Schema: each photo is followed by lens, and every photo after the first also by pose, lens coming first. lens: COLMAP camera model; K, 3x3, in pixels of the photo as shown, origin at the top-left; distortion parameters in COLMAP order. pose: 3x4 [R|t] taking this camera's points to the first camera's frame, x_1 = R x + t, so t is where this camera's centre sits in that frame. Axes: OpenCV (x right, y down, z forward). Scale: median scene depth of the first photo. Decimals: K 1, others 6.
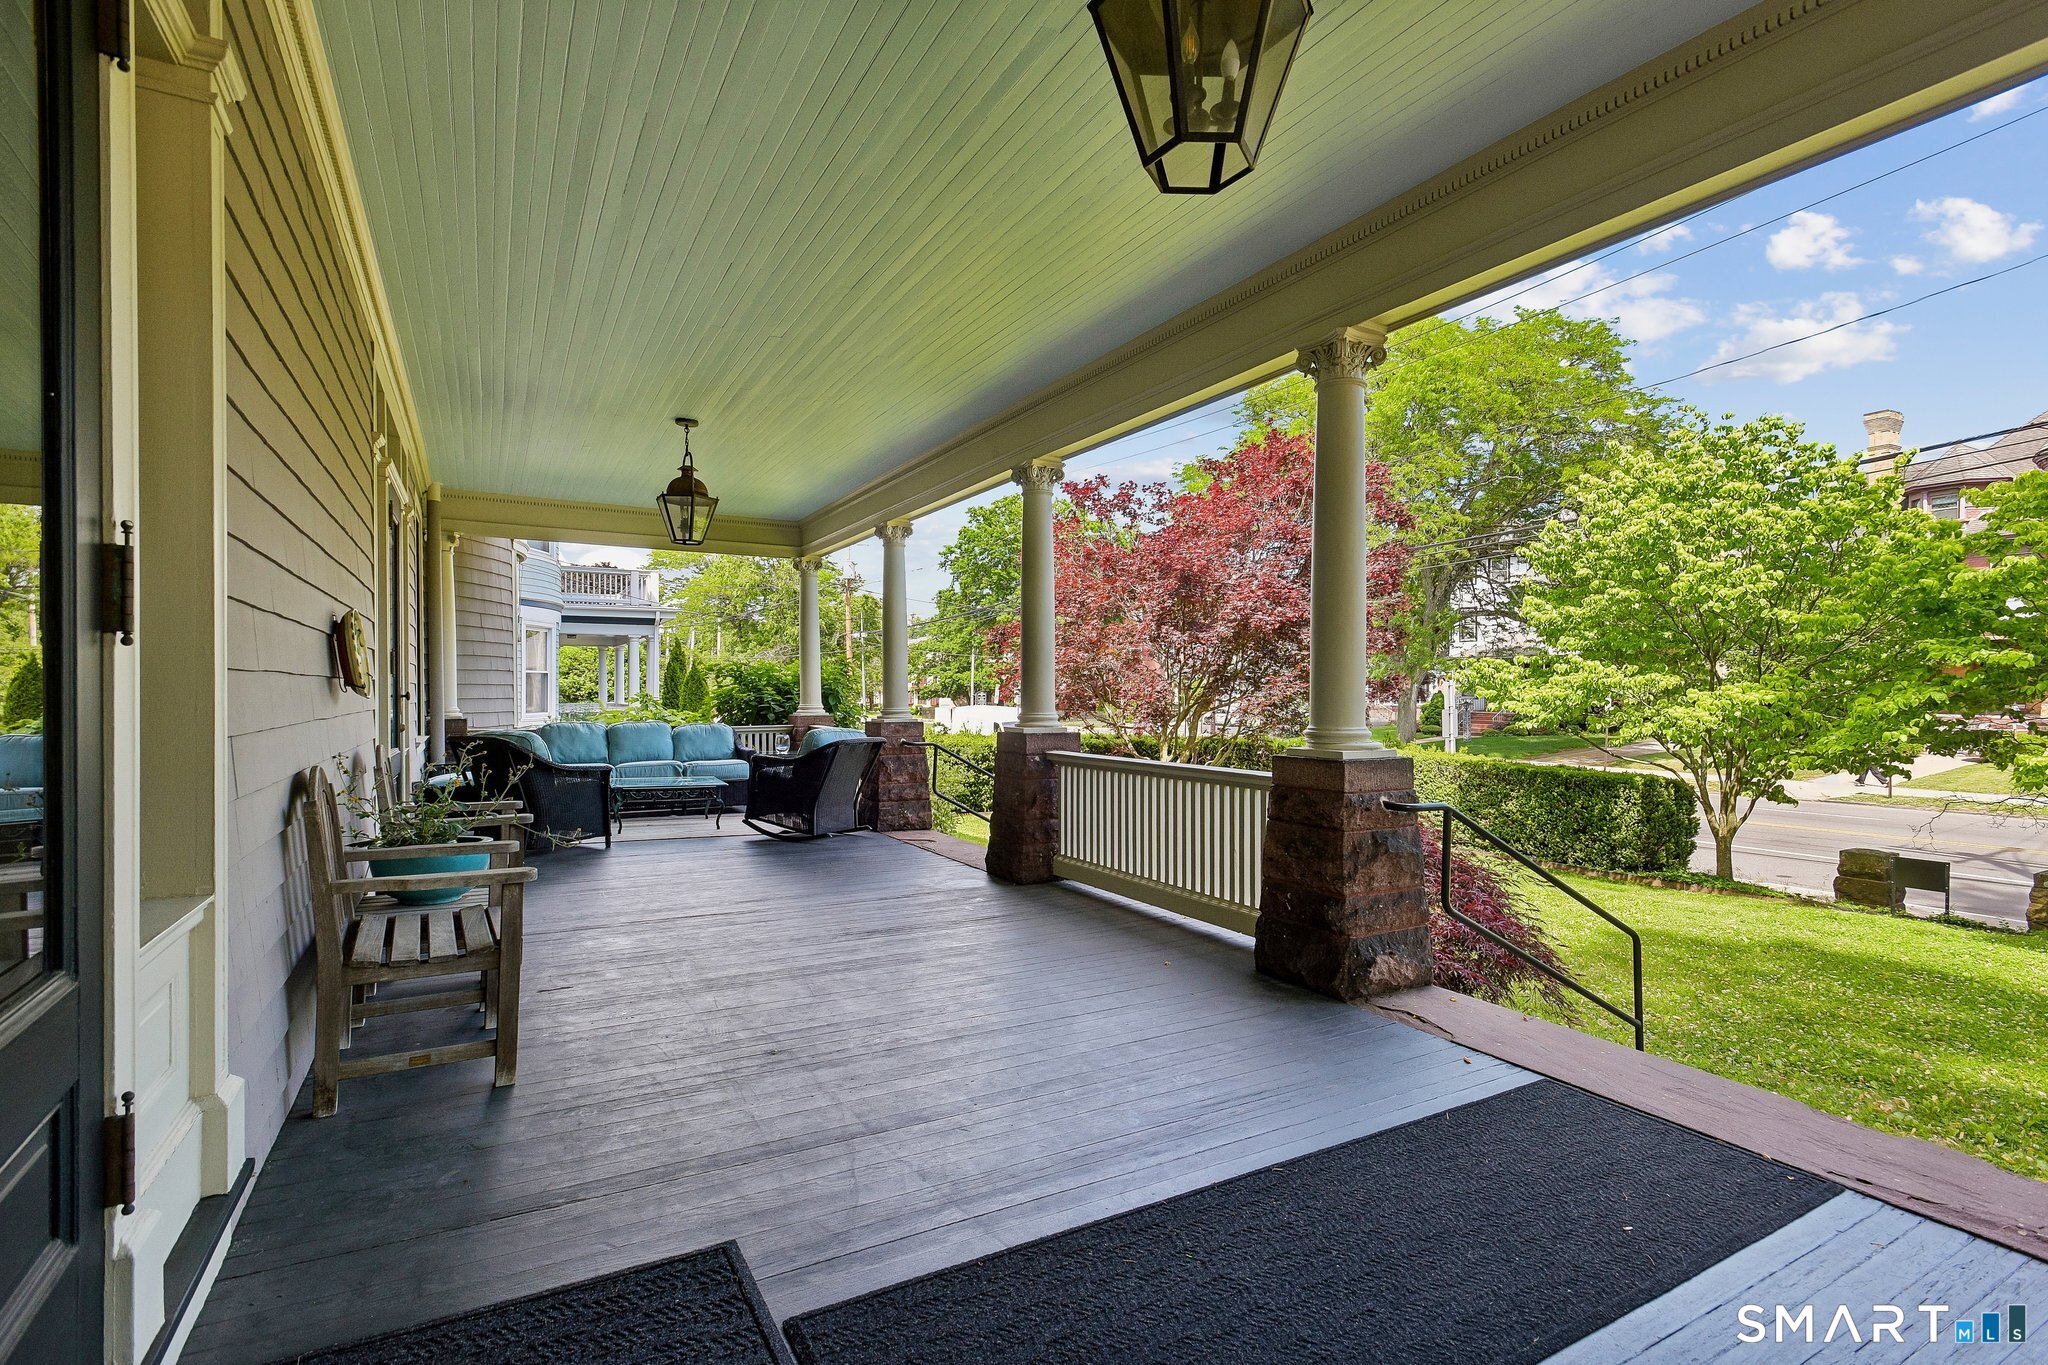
lens RADIAL K [[967.0, 0, 1027.8], [0, 967.0, 687.9], [0, 0, 1]] dist [0.024442, -0.007309]
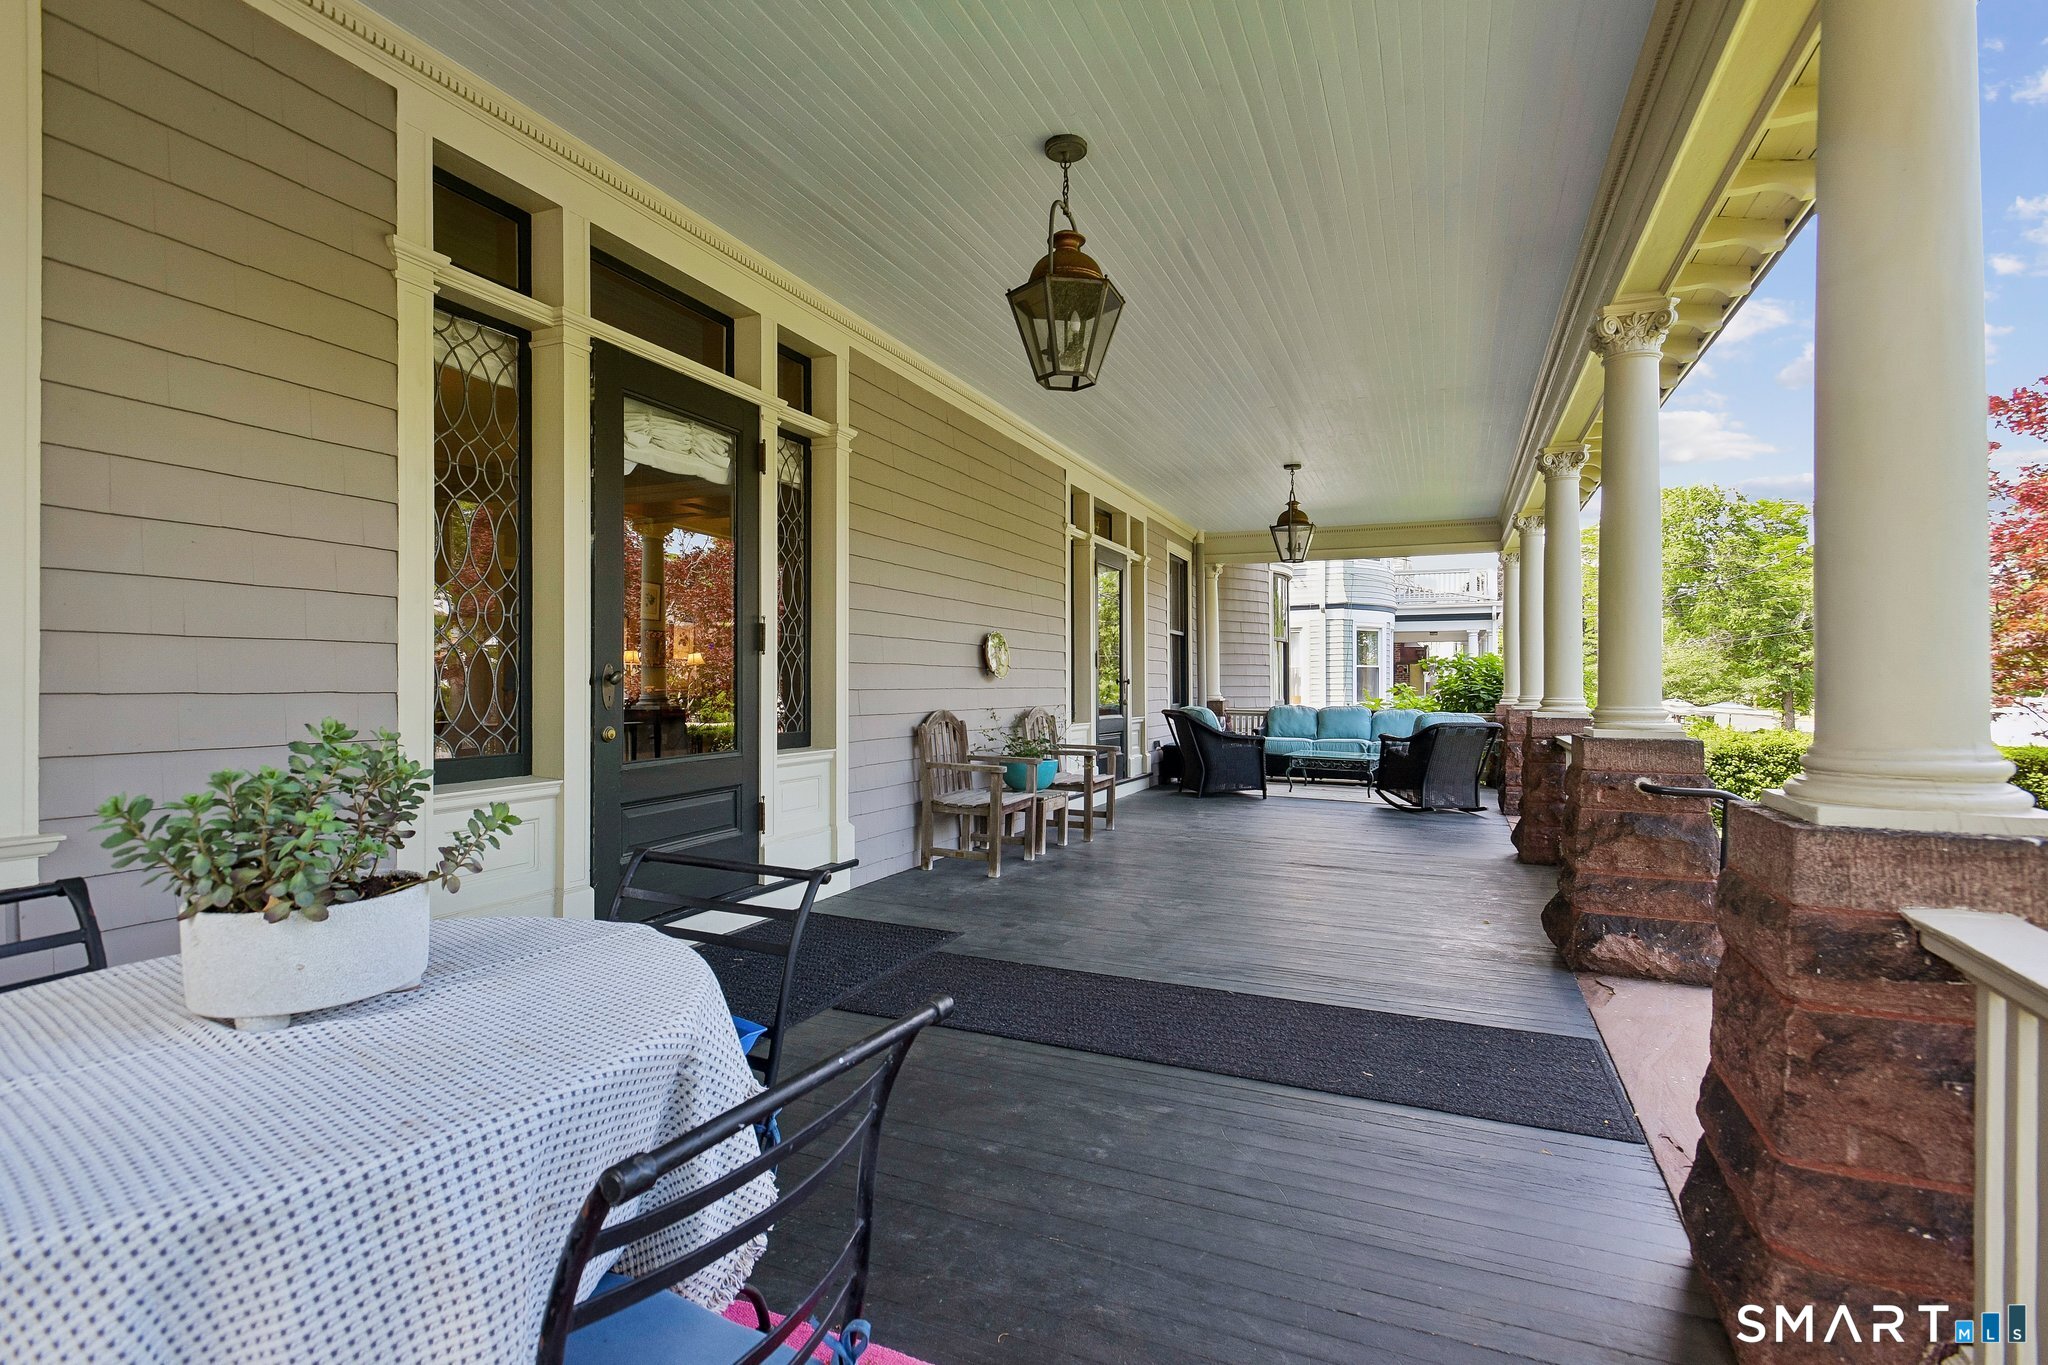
lens RADIAL K [[967.0, 0, 1027.3], [0, 967.0, 680.1], [0, 0, 1]] dist [0.024442, -0.007309]
pose [[0.608121, -0.001791, -0.793842, 0.306852], [-0.001276, 0.999994, -0.003234, 0.007371], [0.793843, 0.002980, 0.608115, -0.032734]]
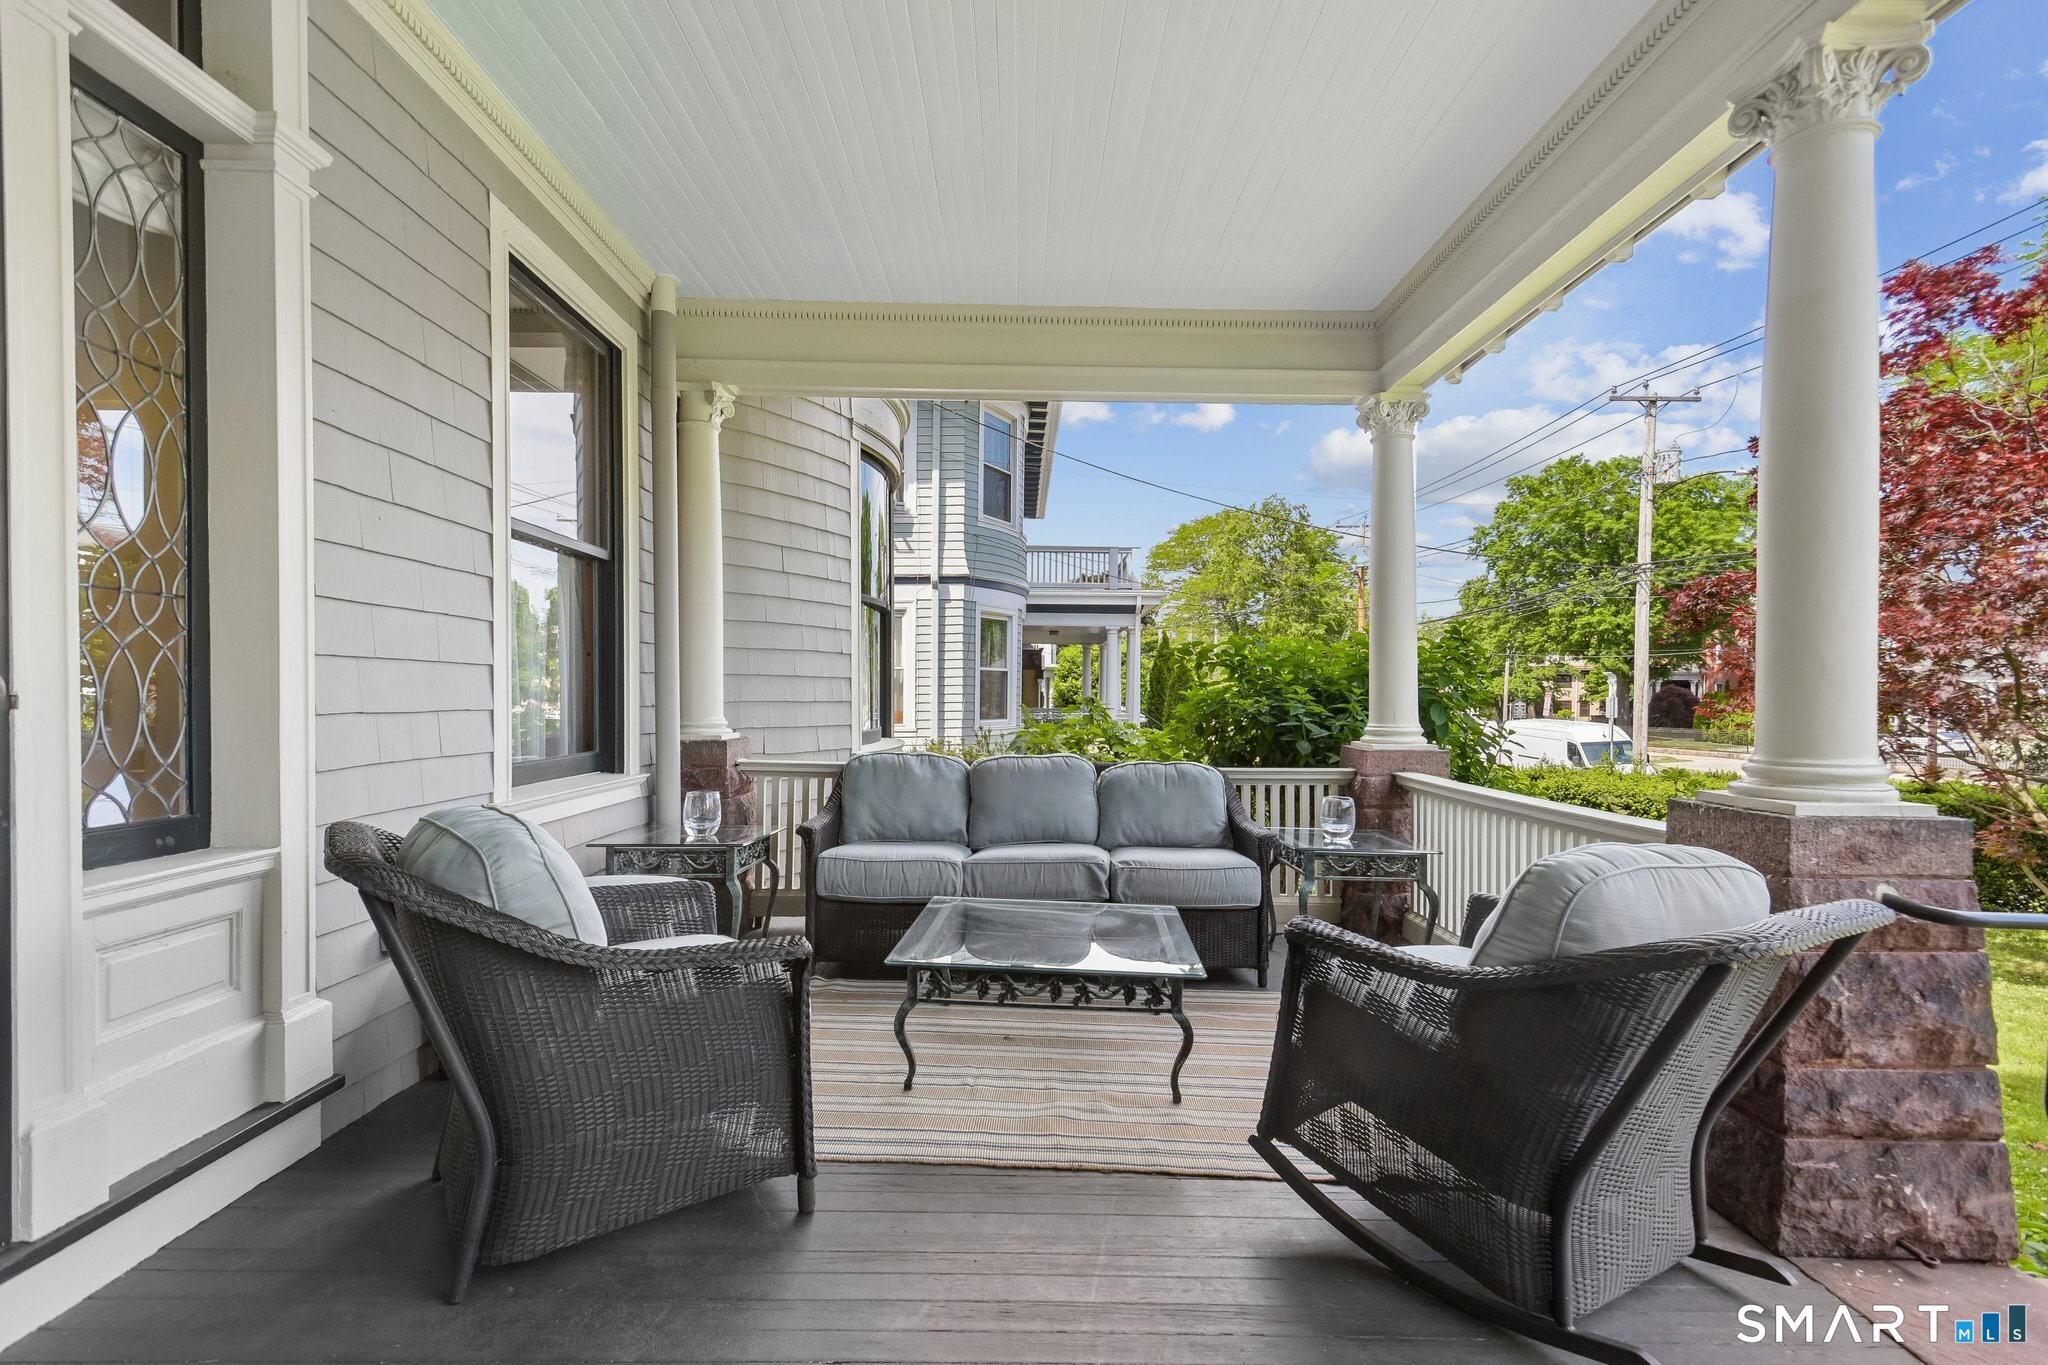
lens RADIAL K [[967.0, 0, 1036.4], [0, 967.0, 693.0], [0, 0, 1]] dist [0.024442, -0.007309]
pose [[0.880817, 0.008675, -0.473377, -0.174651], [-0.009627, 0.999954, 0.000412, 0.004441], [0.473359, 0.004195, 0.880860, 0.582906]]
